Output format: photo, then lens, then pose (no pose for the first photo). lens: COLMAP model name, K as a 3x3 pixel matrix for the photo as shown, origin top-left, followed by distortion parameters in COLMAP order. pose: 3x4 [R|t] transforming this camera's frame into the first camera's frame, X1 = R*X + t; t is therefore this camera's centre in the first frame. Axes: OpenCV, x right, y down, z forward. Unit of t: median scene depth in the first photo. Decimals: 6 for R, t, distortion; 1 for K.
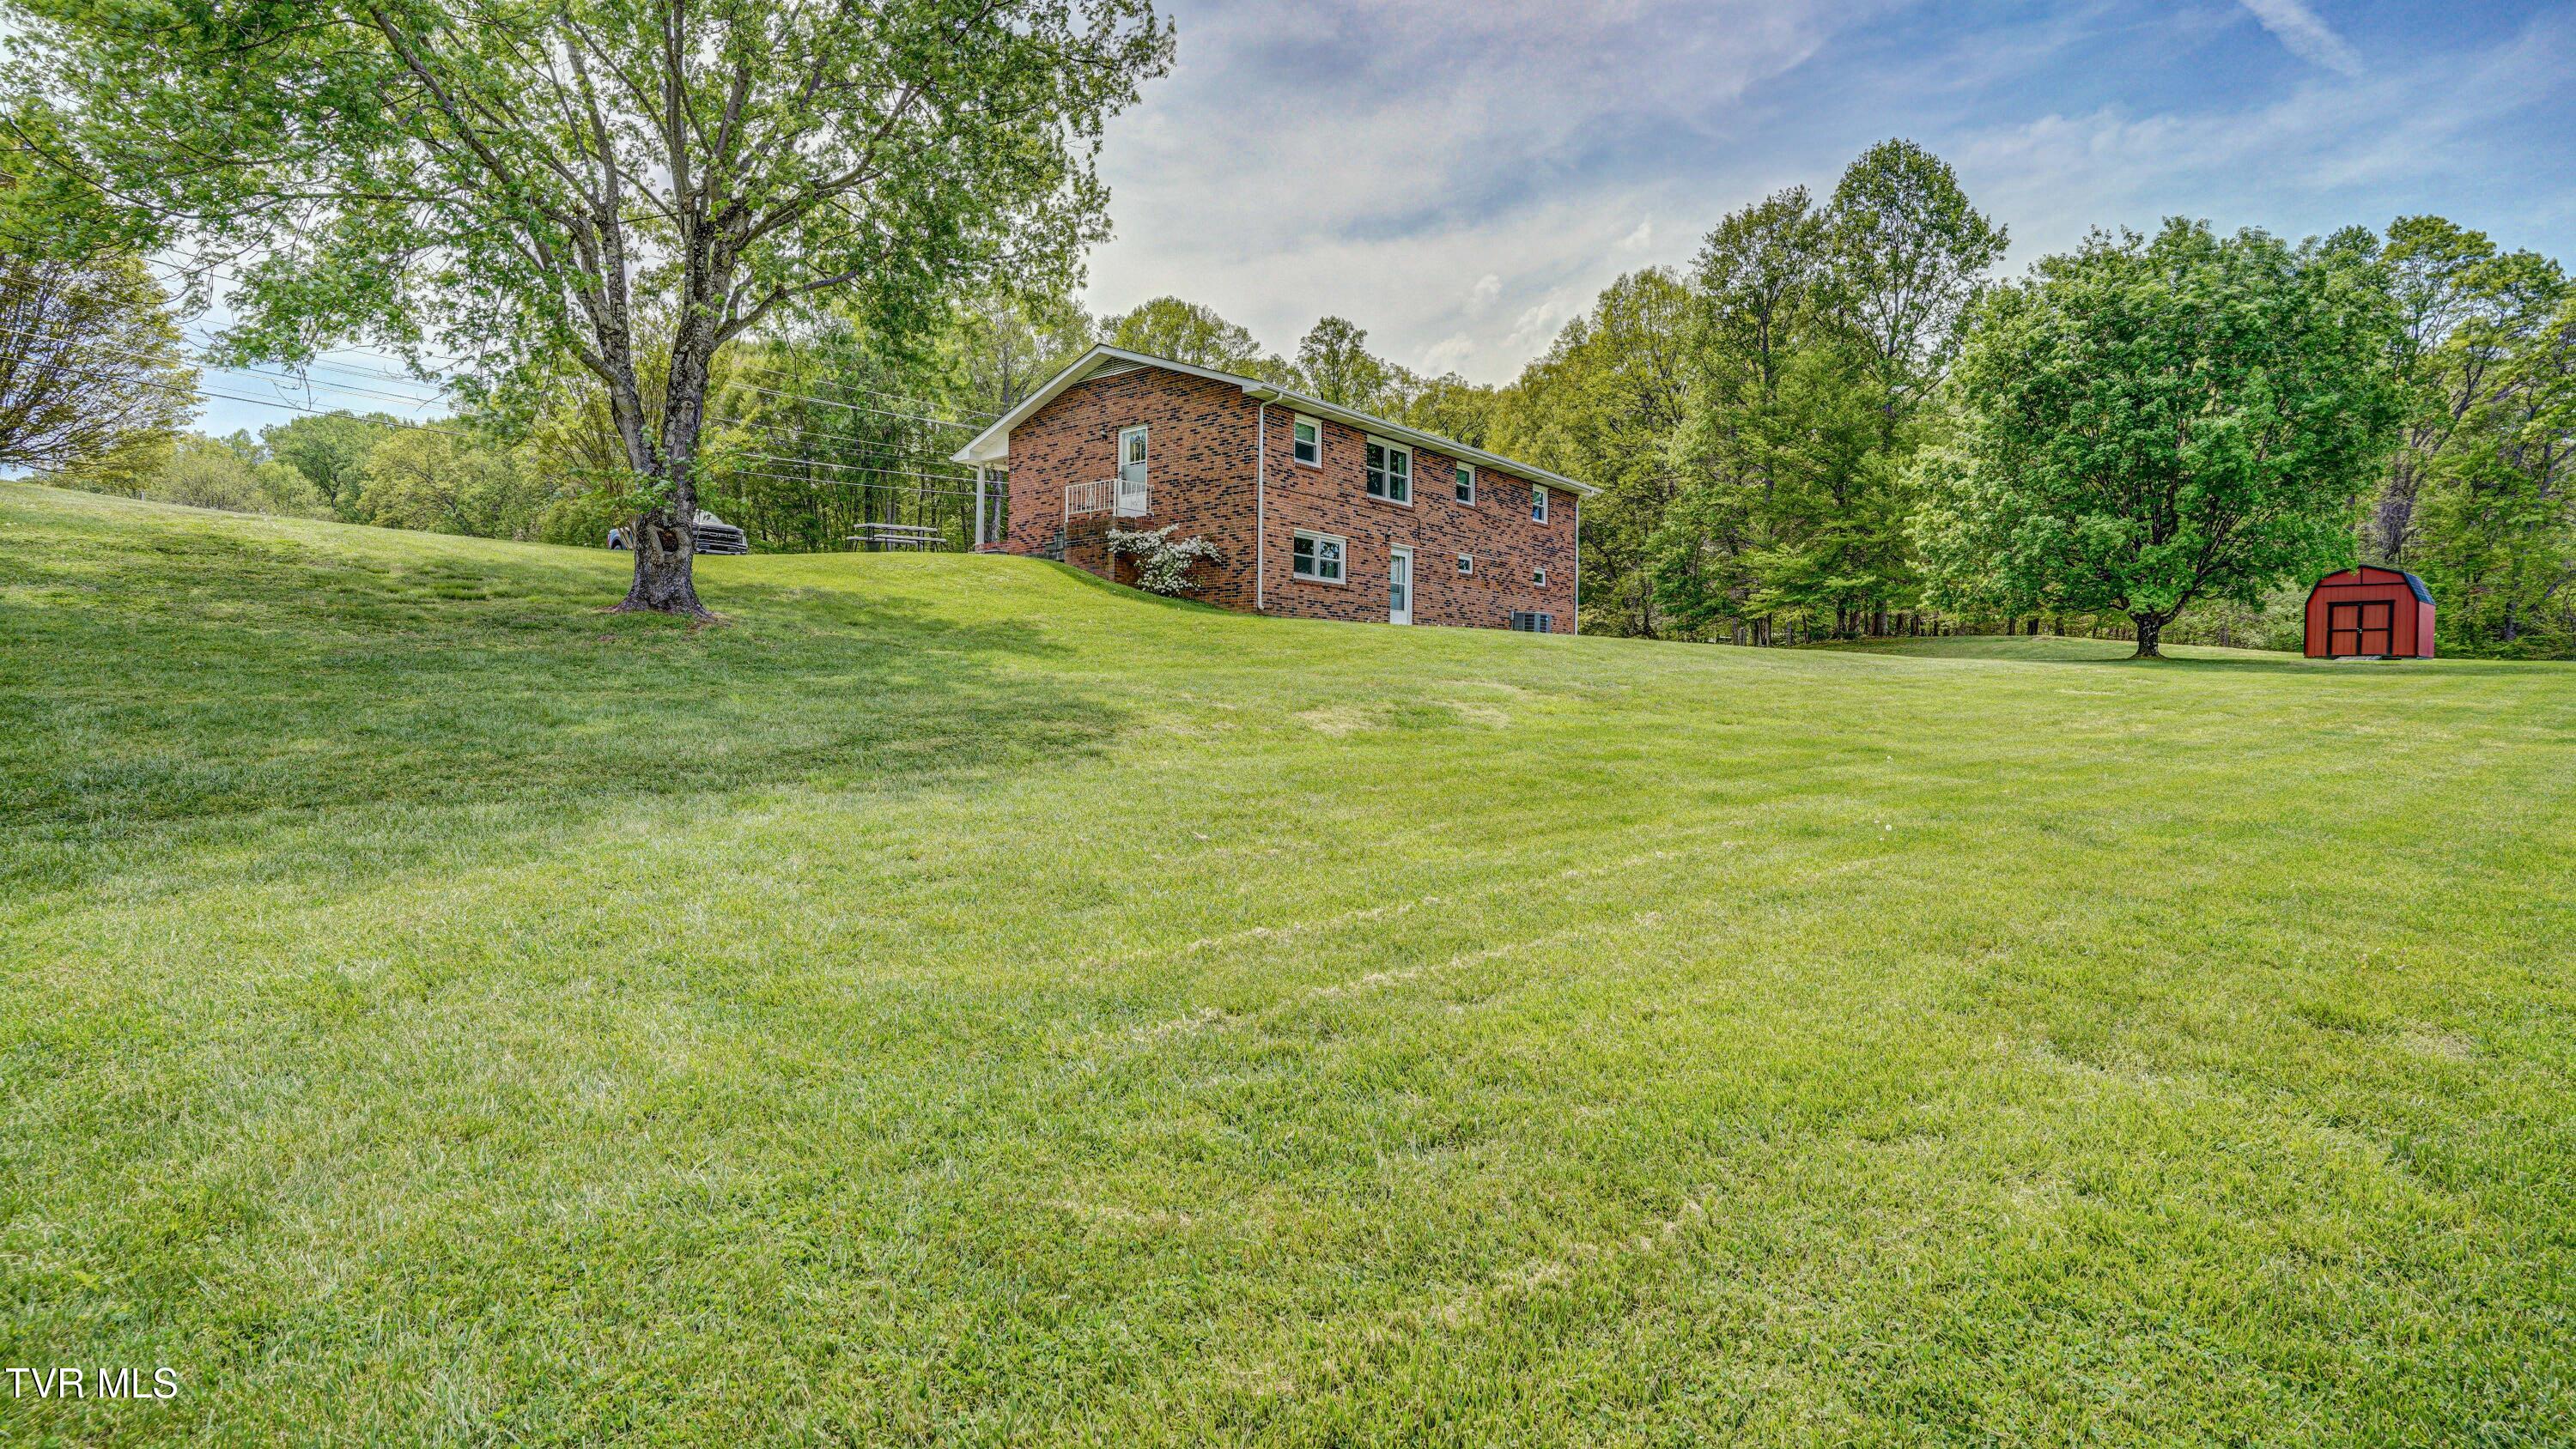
lens RADIAL K [[1266.8, 0, 1294.8], [0, 1266.8, 724.1], [0, 0, 1]] dist [-0.082127, 0.038312]
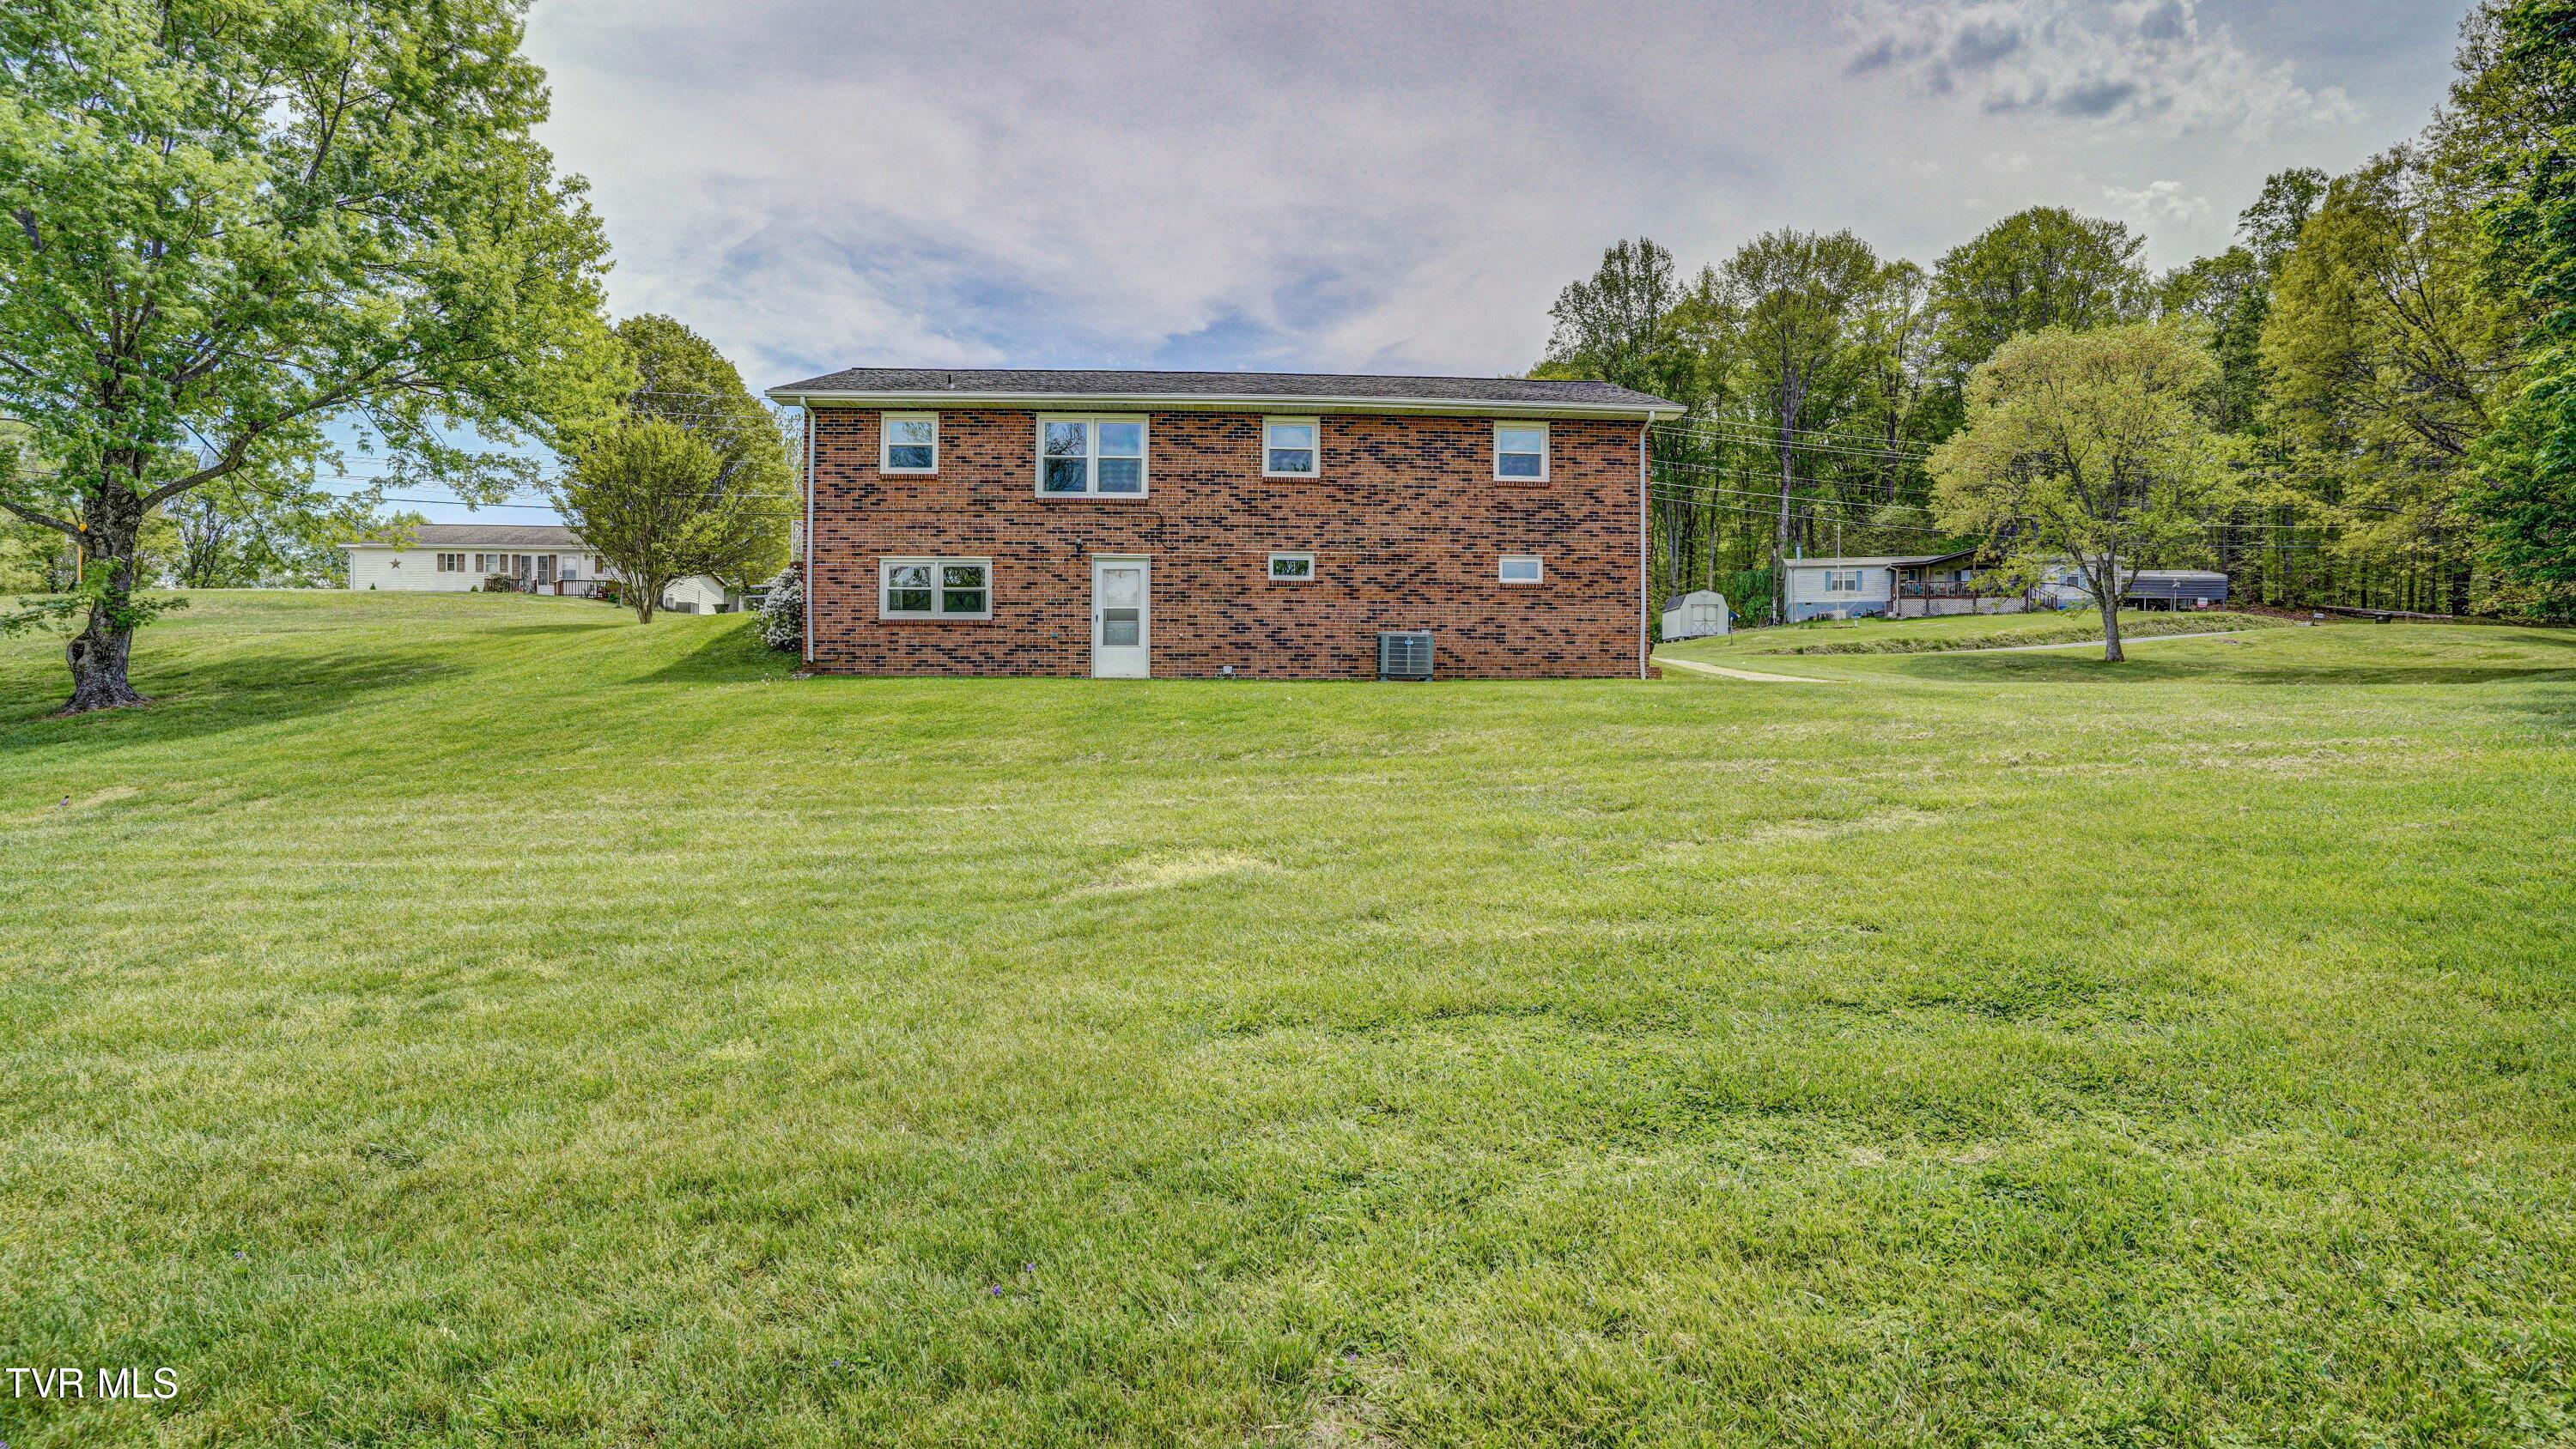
lens RADIAL K [[1266.8, 0, 1294.8], [0, 1266.8, 724.1], [0, 0, 1]] dist [-0.082127, 0.038312]
pose [[0.644171, 0.003629, -0.764873, 0.727988], [-0.013355, 0.999890, -0.006504, -0.044773], [0.764765, 0.014404, 0.644149, 0.649488]]
